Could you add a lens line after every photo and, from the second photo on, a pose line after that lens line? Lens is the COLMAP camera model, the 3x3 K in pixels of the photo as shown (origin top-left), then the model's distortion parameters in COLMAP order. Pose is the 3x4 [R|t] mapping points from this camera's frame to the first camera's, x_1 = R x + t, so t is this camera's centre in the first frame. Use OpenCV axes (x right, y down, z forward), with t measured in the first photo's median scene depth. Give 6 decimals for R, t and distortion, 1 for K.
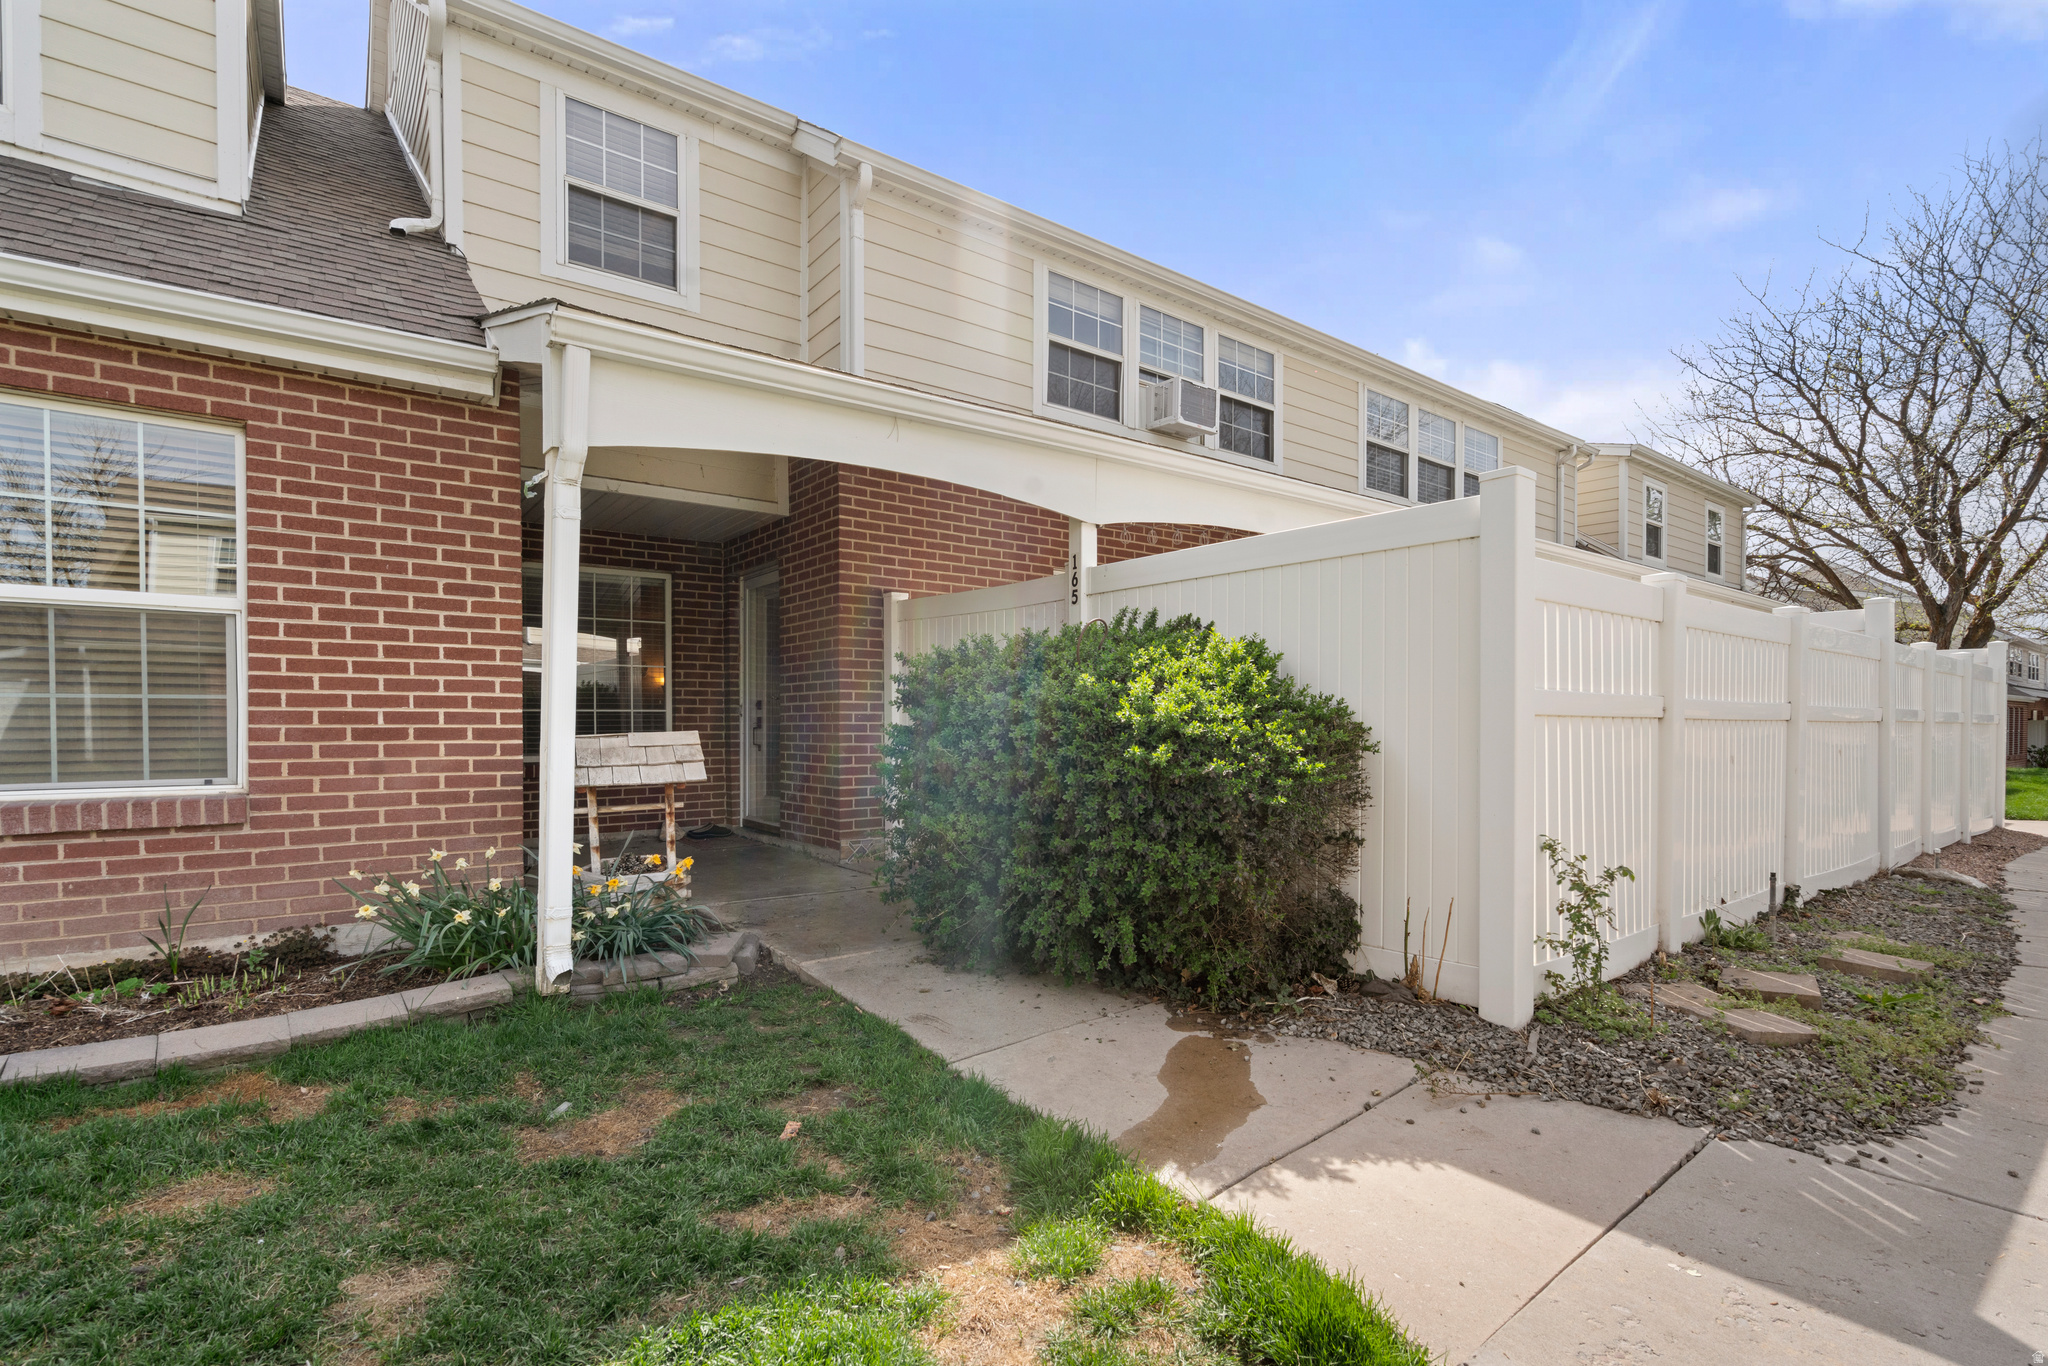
lens RADIAL K [[951.0, 0, 1028.0], [0, 951.0, 736.2], [0, 0, 1]] dist [0.000541, -0.000170]
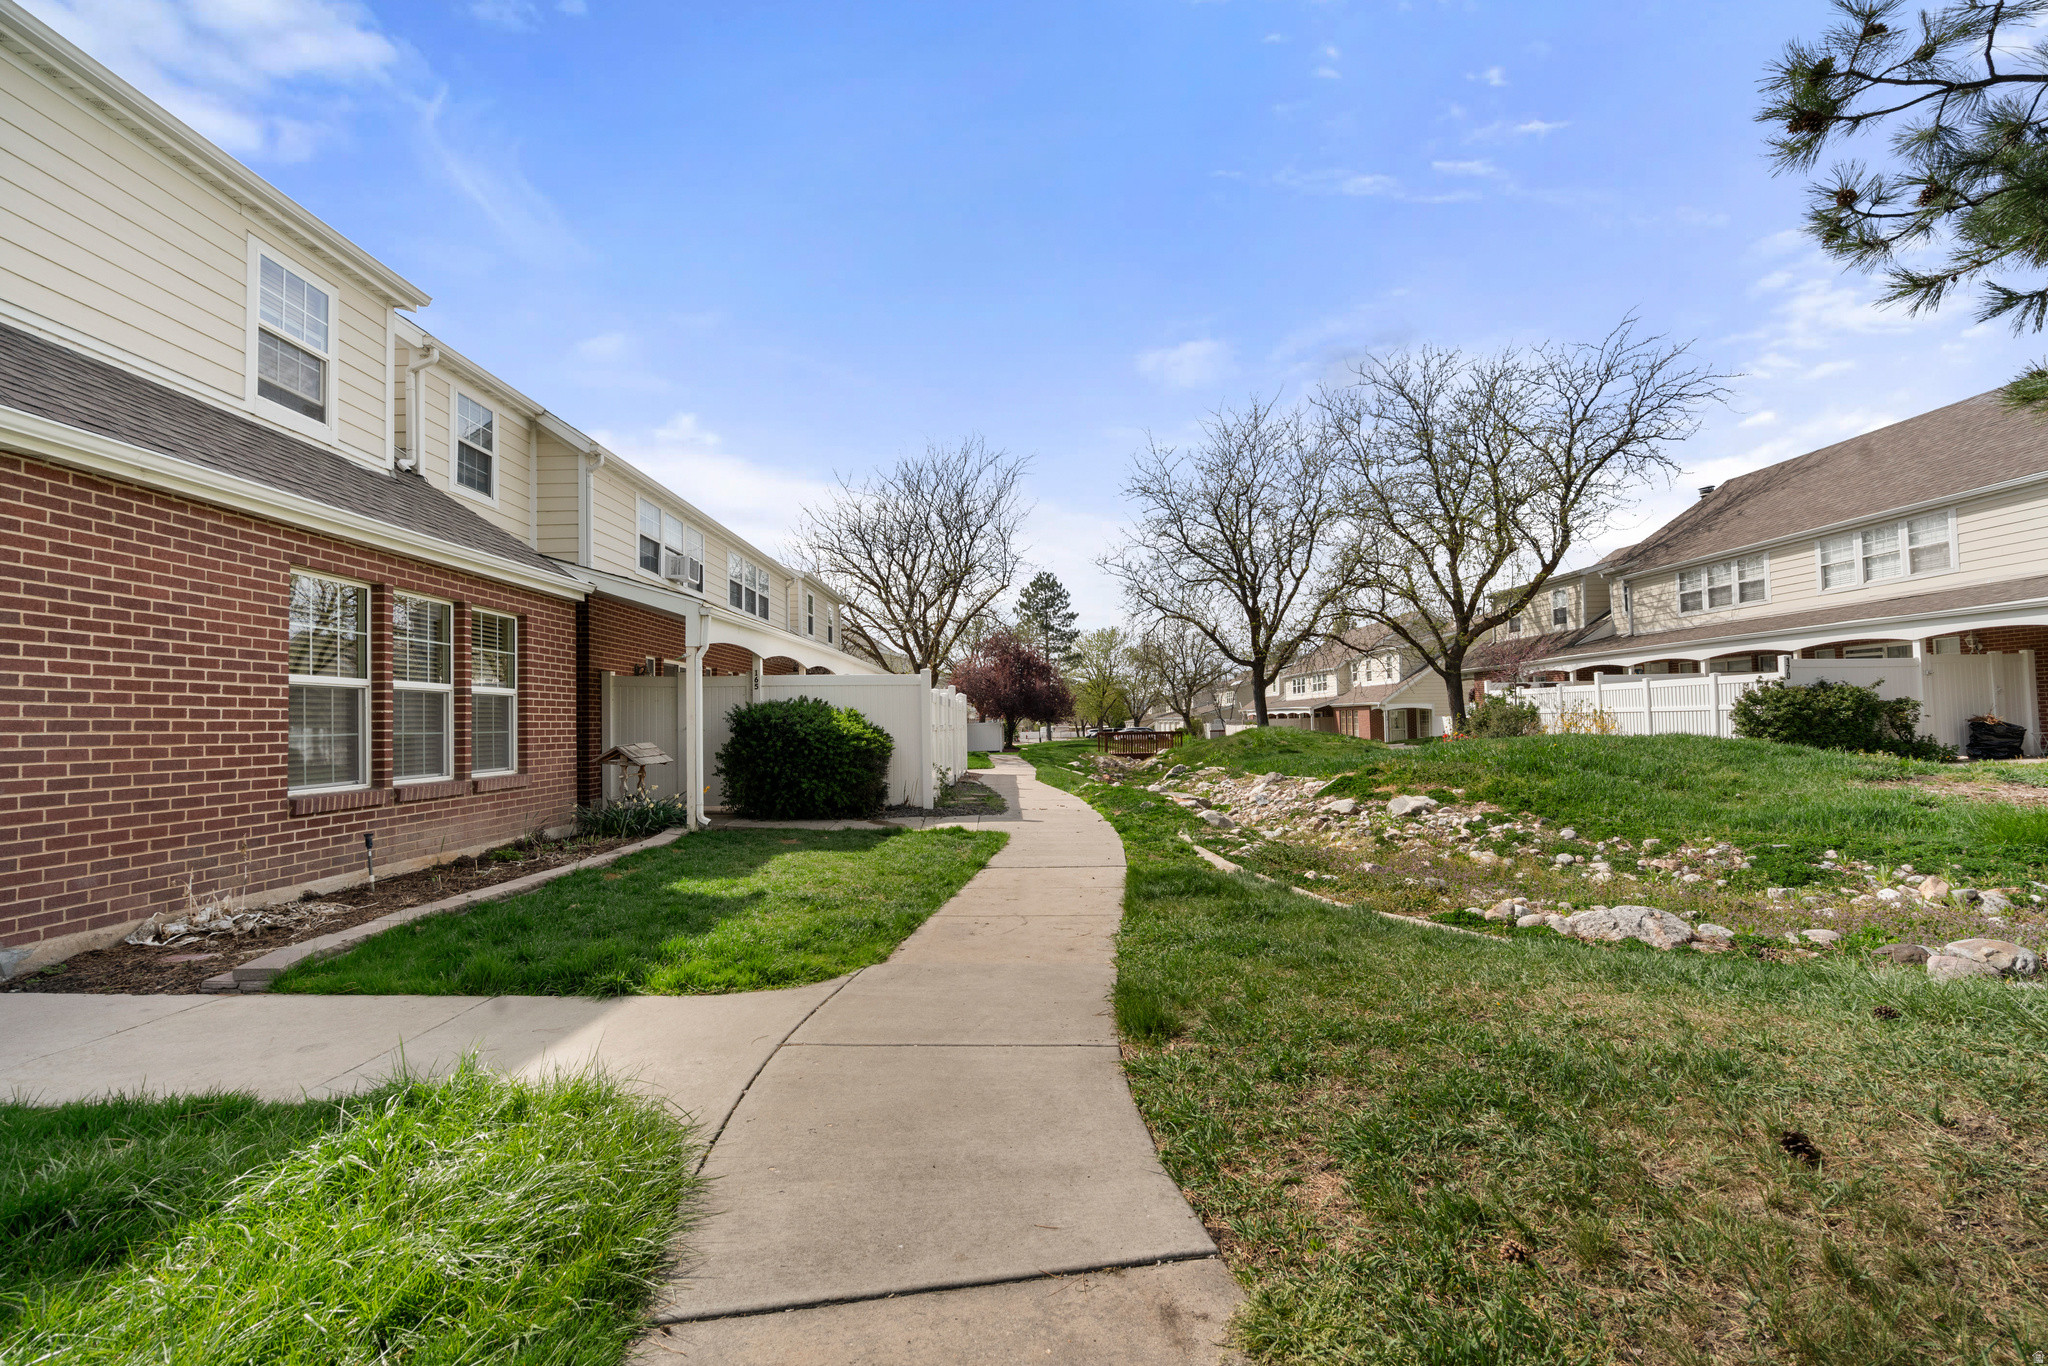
lens RADIAL K [[953.9, 0, 1022.2], [0, 953.9, 710.1], [0, 0, 1]] dist [0.000070, -0.000006]
pose [[0.605560, -0.002406, 0.795796, -0.854316], [0.034021, 0.999159, -0.022868, -0.000682], [-0.795072, 0.040922, 0.605133, -0.604534]]
